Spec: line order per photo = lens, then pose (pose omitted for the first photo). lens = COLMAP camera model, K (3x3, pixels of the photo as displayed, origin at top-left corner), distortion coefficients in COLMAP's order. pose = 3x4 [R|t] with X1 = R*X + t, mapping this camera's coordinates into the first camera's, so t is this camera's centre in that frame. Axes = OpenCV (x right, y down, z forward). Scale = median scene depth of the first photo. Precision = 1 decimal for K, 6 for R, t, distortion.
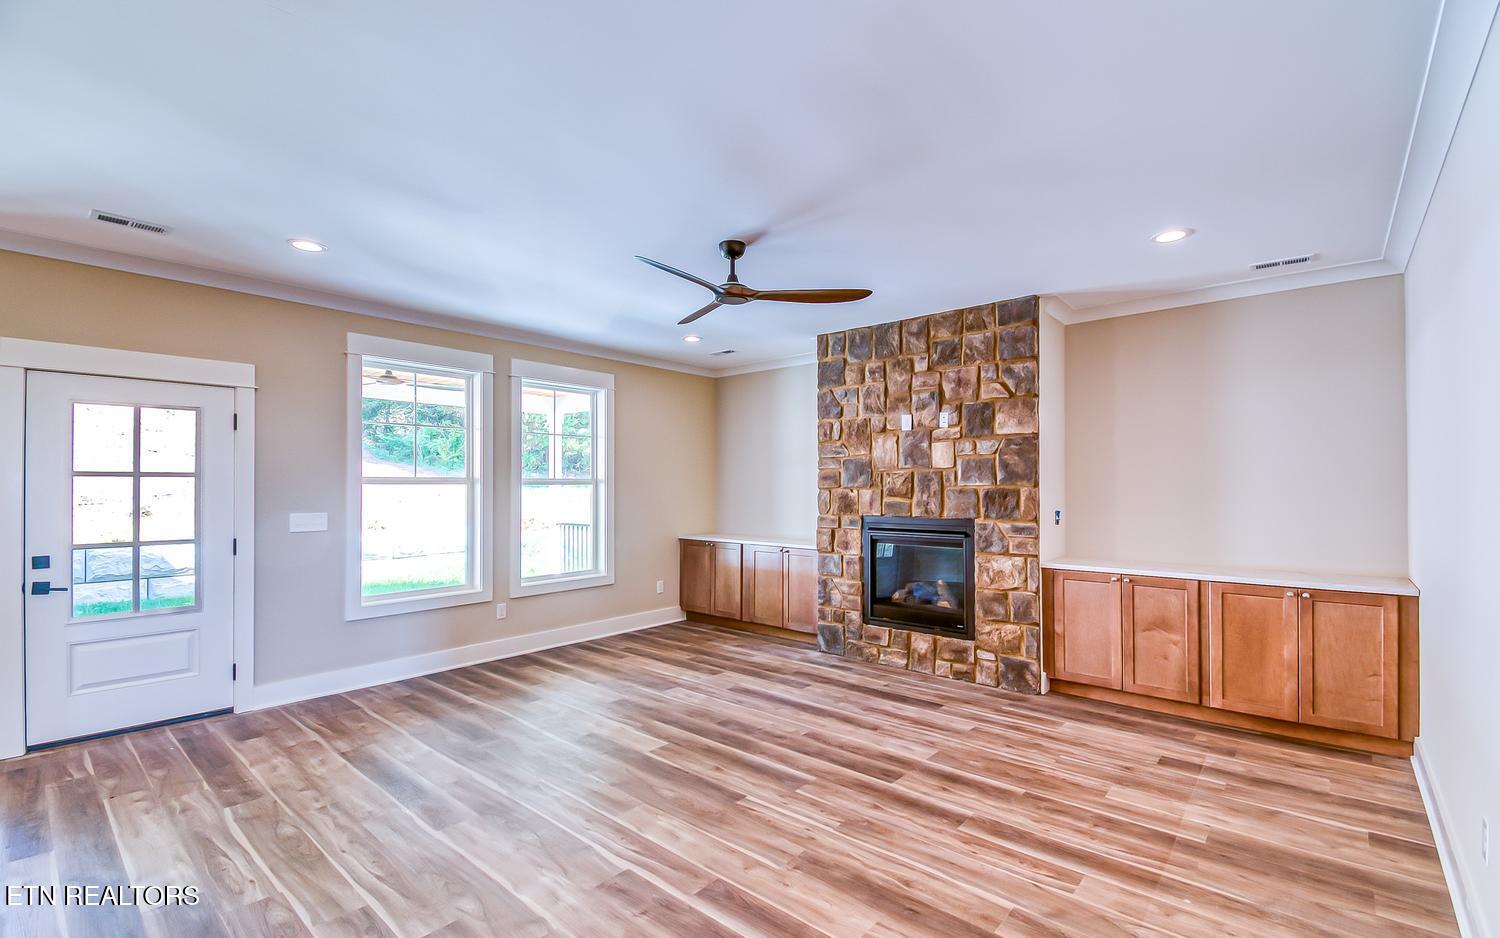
lens RADIAL K [[674.7, 0, 750.8], [0, 674.7, 468.1], [0, 0, 1]] dist [-0.001226, -0.004395]
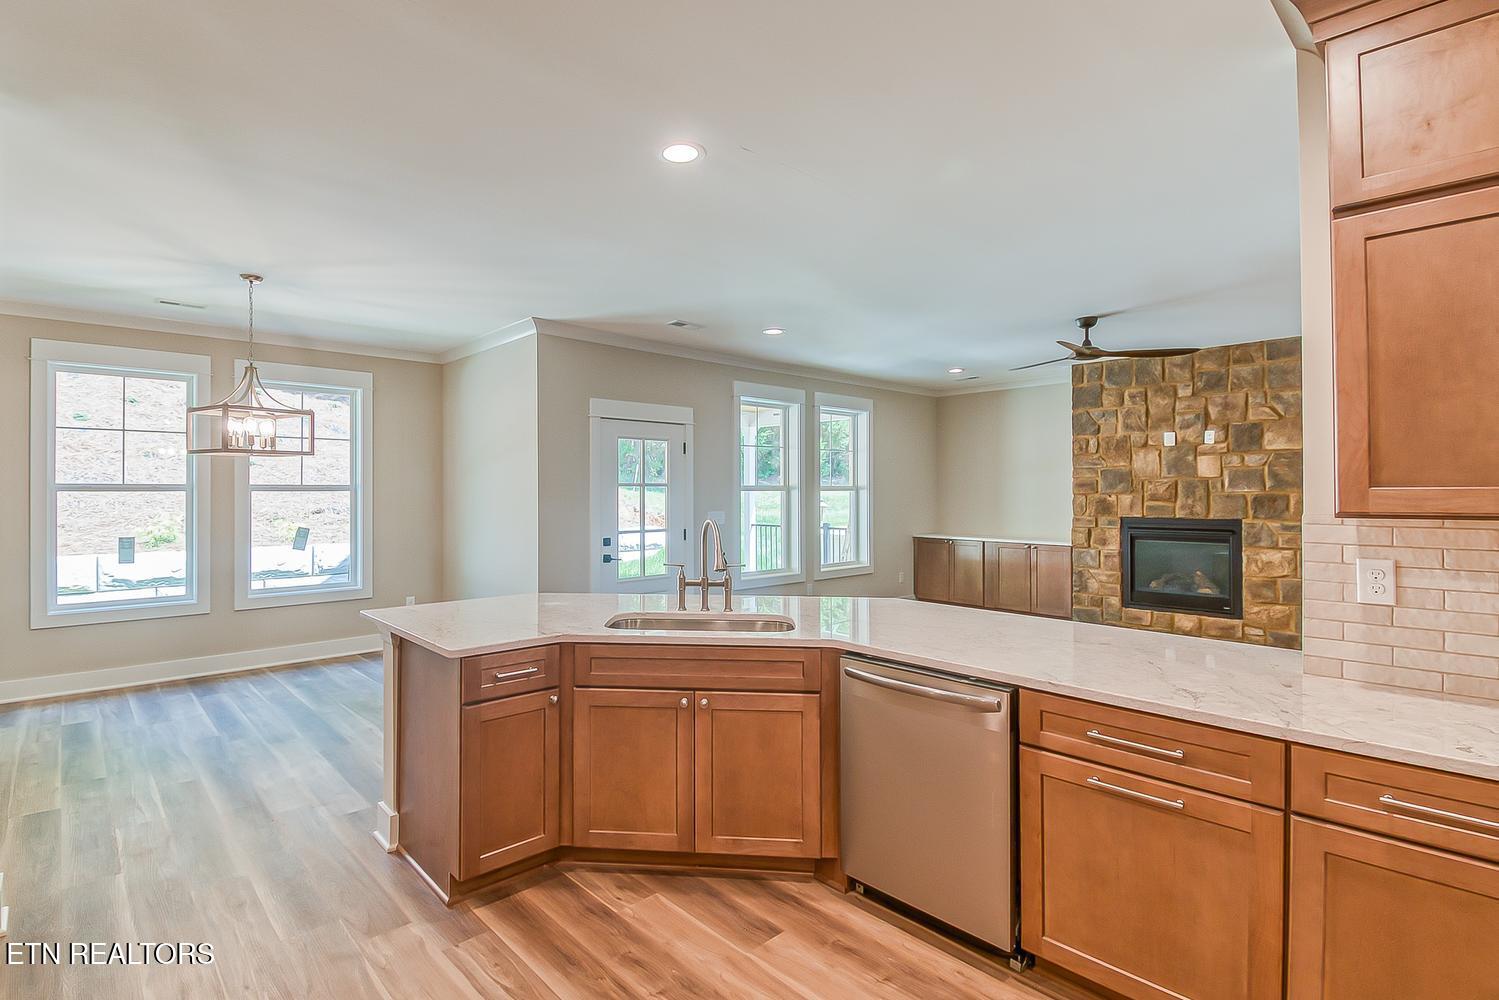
lens RADIAL K [[709.5, 0, 703.6], [0, 709.5, 478.5], [0, 0, 1]] dist [-0.001016, -0.002493]
pose [[0.985471, -0.003851, -0.169798, -0.368763], [0.005298, 0.999953, 0.008065, -0.012055], [0.169759, -0.008848, 0.985446, -0.380451]]
